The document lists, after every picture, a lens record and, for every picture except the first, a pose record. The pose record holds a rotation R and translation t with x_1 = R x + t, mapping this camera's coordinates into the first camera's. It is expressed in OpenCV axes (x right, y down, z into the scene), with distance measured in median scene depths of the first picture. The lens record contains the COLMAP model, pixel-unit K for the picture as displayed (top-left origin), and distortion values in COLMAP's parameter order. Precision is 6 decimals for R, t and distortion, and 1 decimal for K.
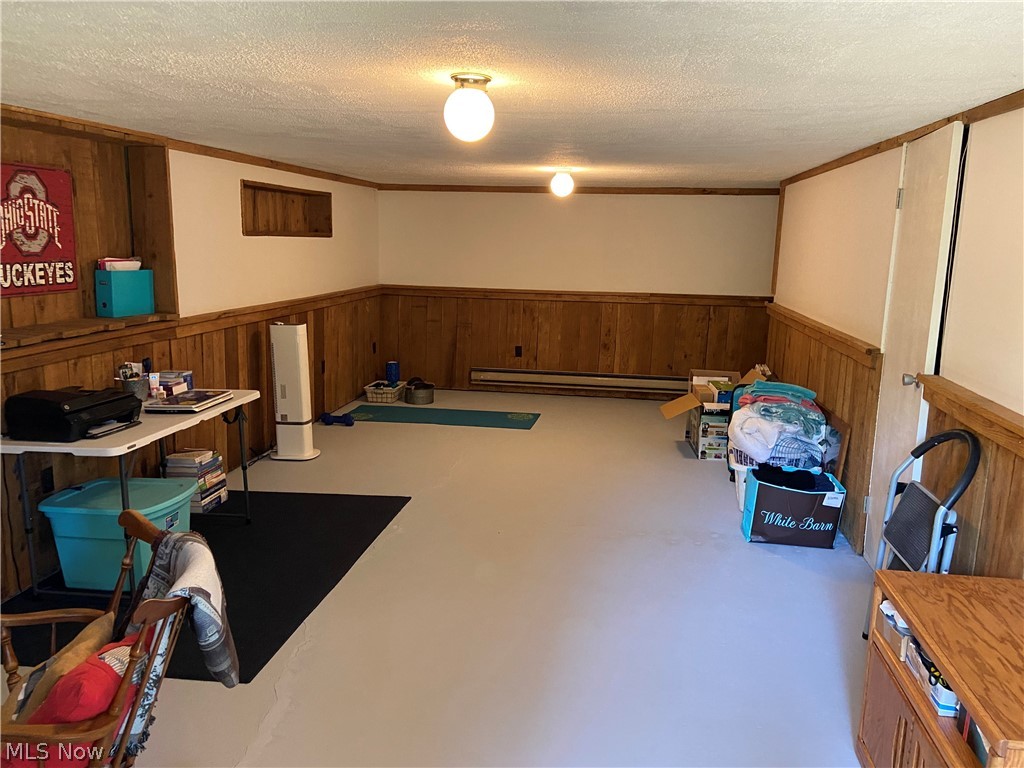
lens RADIAL K [[767.8, 0, 526.1], [0, 767.8, 381.3], [0, 0, 1]] dist [0.099869, -0.126457]
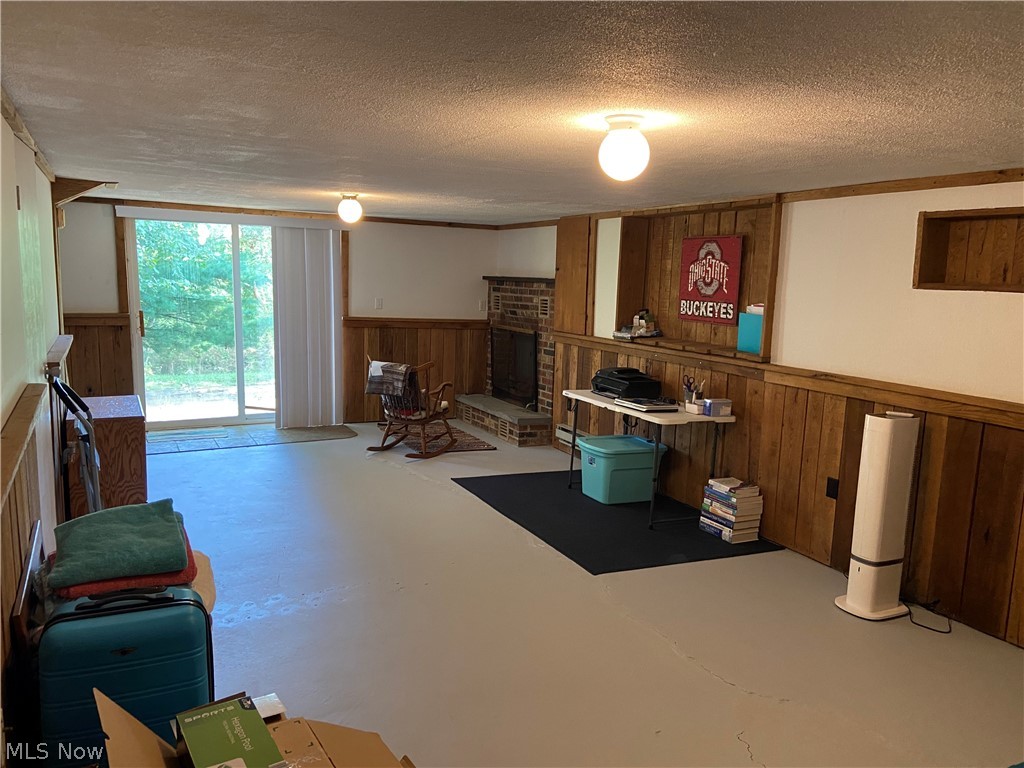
lens RADIAL K [[767.8, 0, 509.3], [0, 767.8, 386.6], [0, 0, 1]] dist [0.099869, -0.126457]
pose [[-0.822743, 0.036278, -0.567255, 0.475718], [-0.151993, 0.947580, 0.281051, -0.320435], [0.547715, 0.317451, -0.774101, 1.792640]]
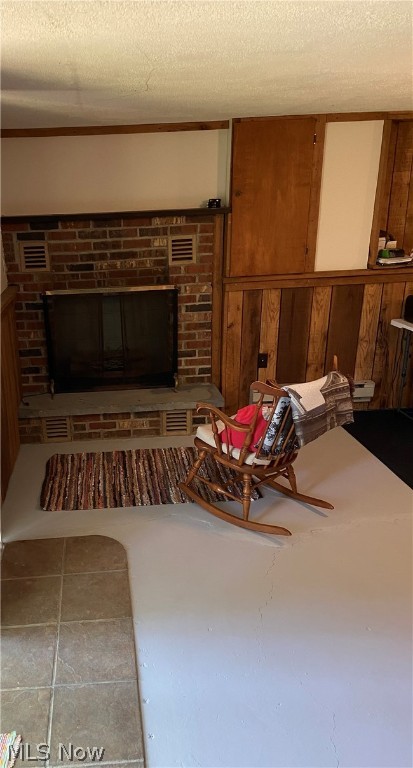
lens RADIAL K [[577.2, 0, 116.0], [0, 577.2, 400.2], [0, 0, 1]] dist [0.037372, -0.033021]
pose [[0.170800, 0.315118, -0.933556, 0.388377], [-0.136424, 0.945916, 0.294331, -0.039169], [0.975815, 0.077087, 0.204553, 0.102387]]
